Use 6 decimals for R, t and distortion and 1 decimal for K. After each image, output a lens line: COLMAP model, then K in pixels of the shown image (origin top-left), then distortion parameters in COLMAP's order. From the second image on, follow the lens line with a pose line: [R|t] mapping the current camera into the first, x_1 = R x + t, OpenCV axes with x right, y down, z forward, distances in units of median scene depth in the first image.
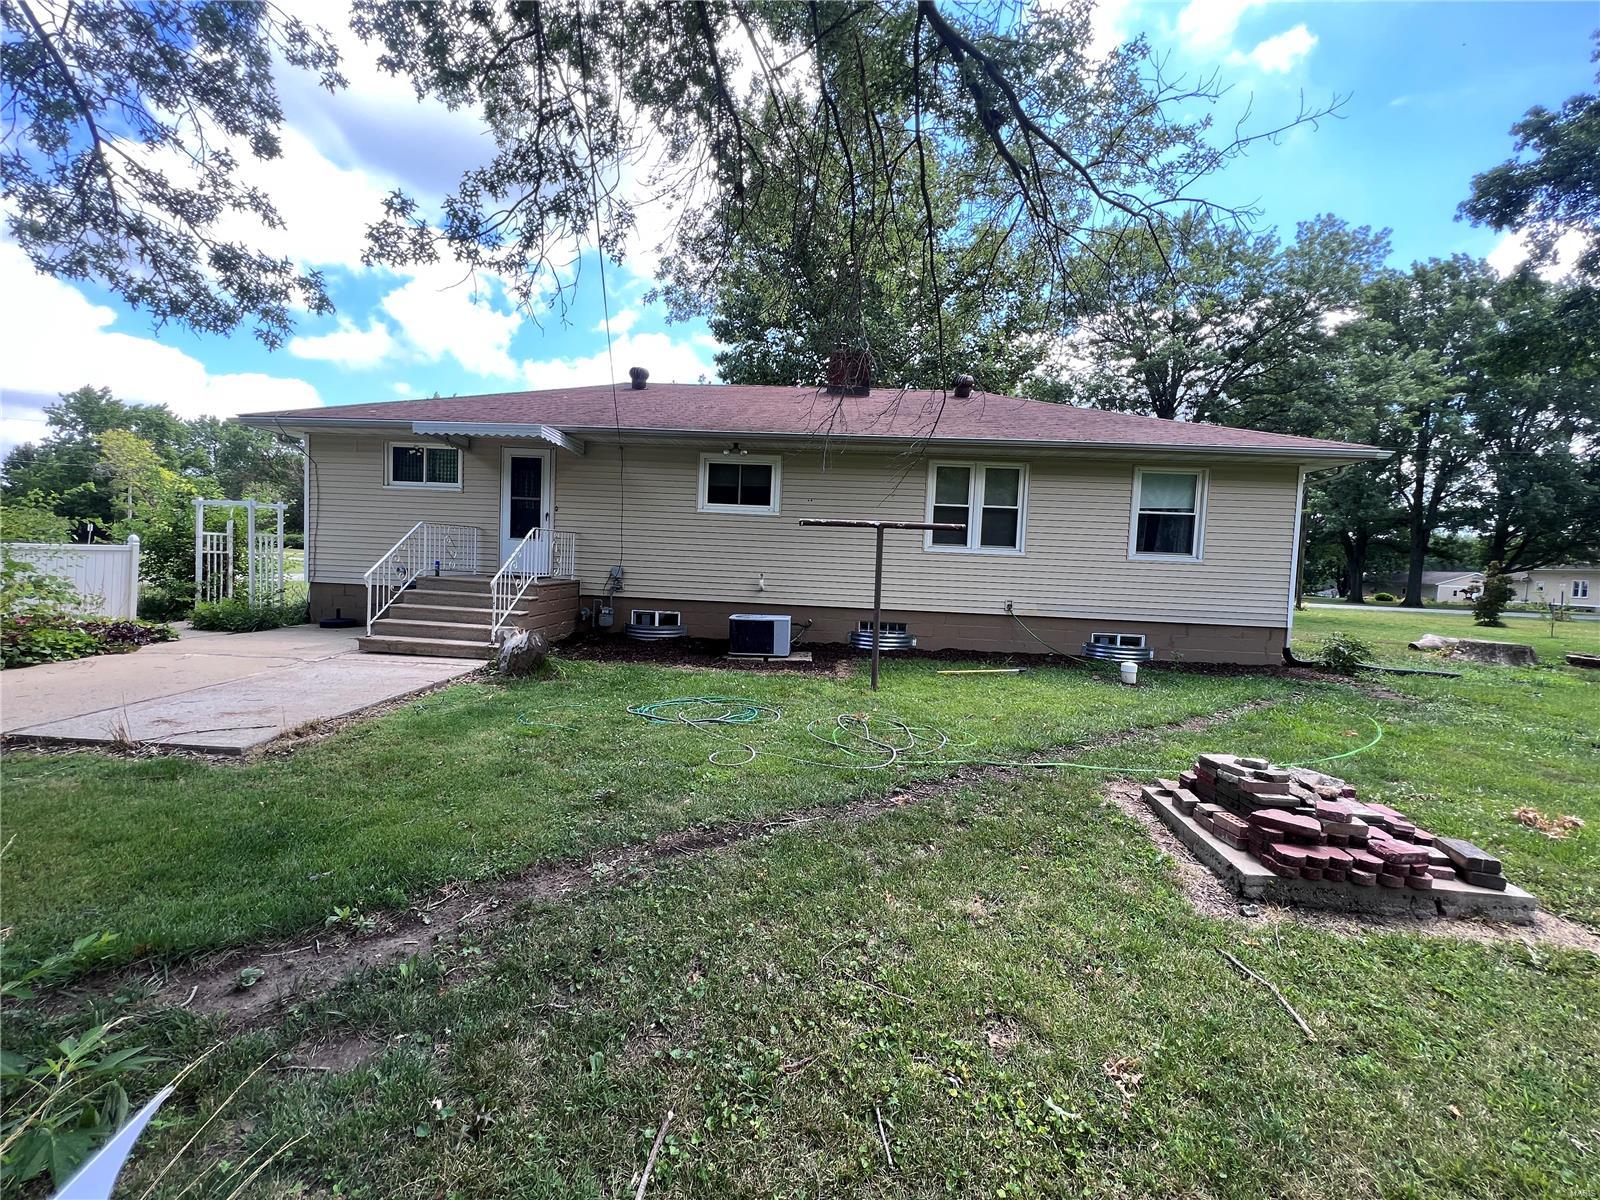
lens RADIAL K [[651.3, 0, 800.0], [0, 651.3, 600.0], [0, 0, 1]] dist [0.000350, 0.000614]
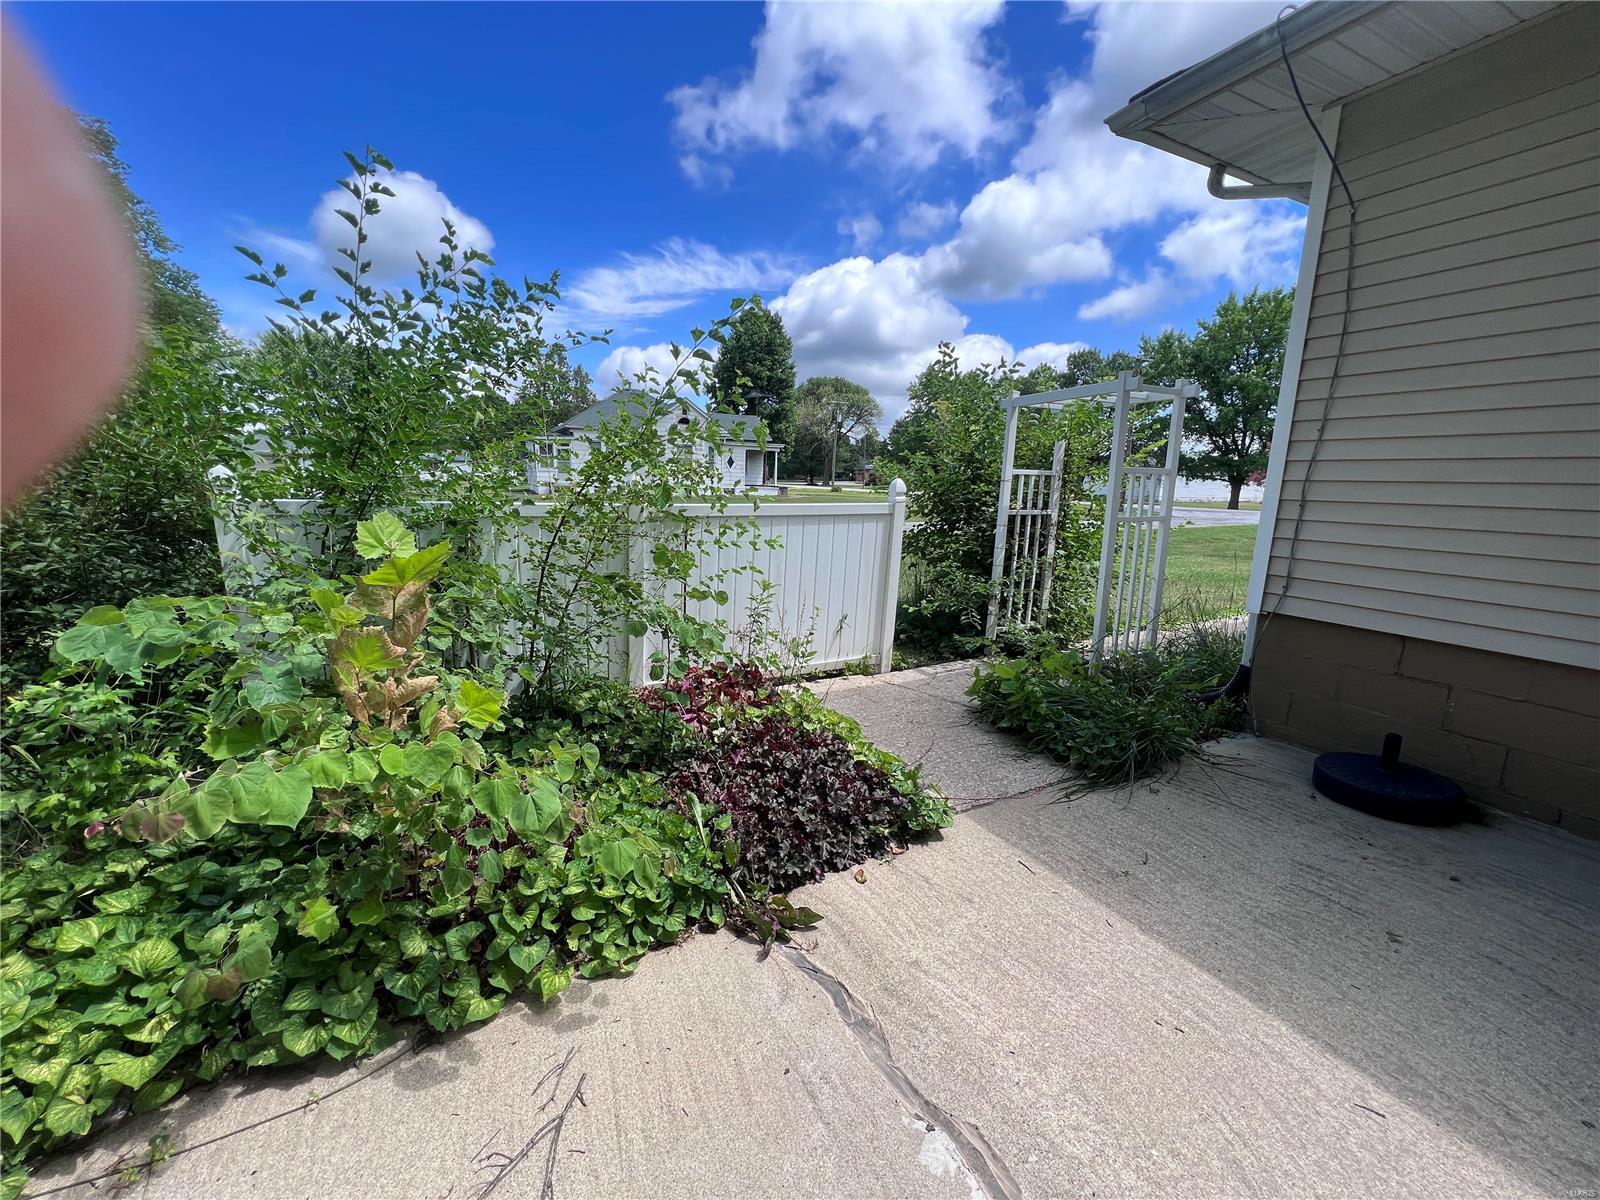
lens RADIAL K [[640.3, 0, 795.4], [0, 640.3, 598.0], [0, 0, 1]] dist [-0.003913, 0.000482]
pose [[0.513264, 0.126508, -0.848856, -0.609693], [-0.050286, 0.991810, 0.117408, -0.060086], [0.856756, -0.017576, 0.515422, 0.644408]]
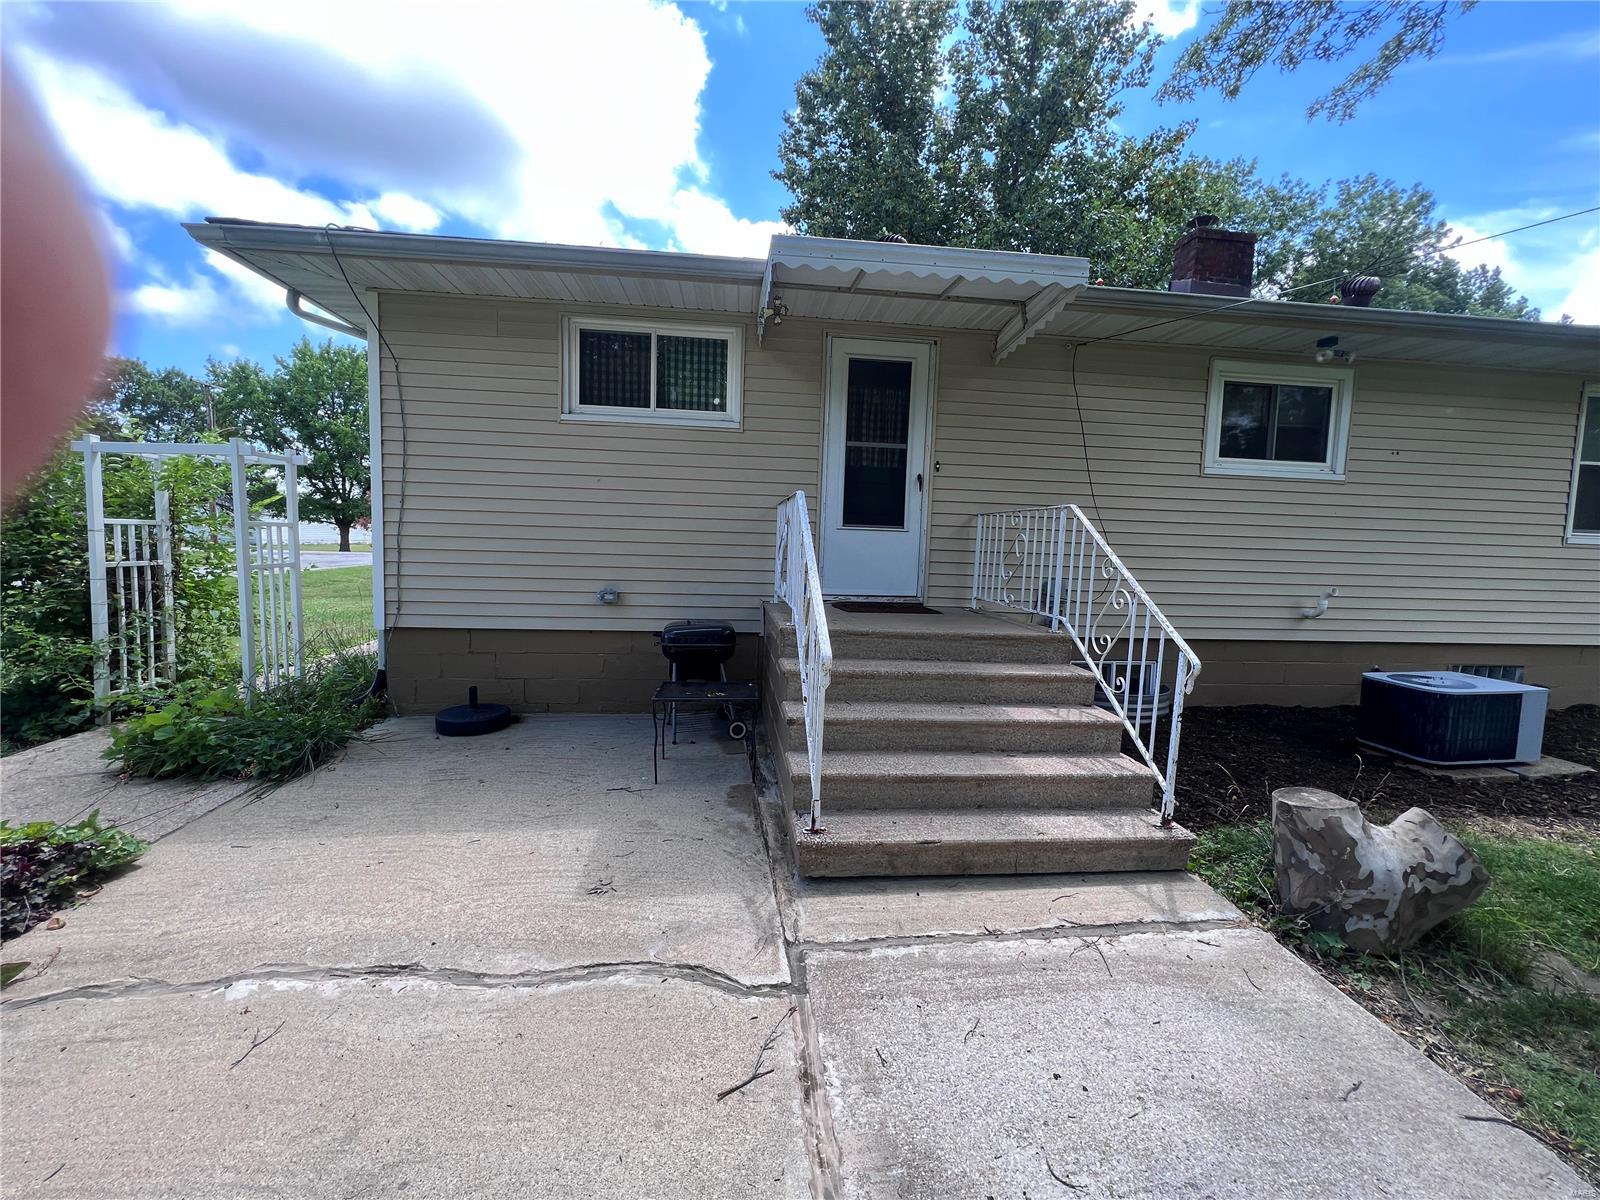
lens RADIAL K [[651.3, 0, 800.0], [0, 651.3, 600.0], [0, 0, 1]] dist [0.000350, 0.000614]
pose [[0.984875, -0.028287, 0.170944, -0.552935], [0.022376, 0.999087, 0.036406, -0.056998], [-0.171818, -0.032031, 0.984608, 0.512371]]
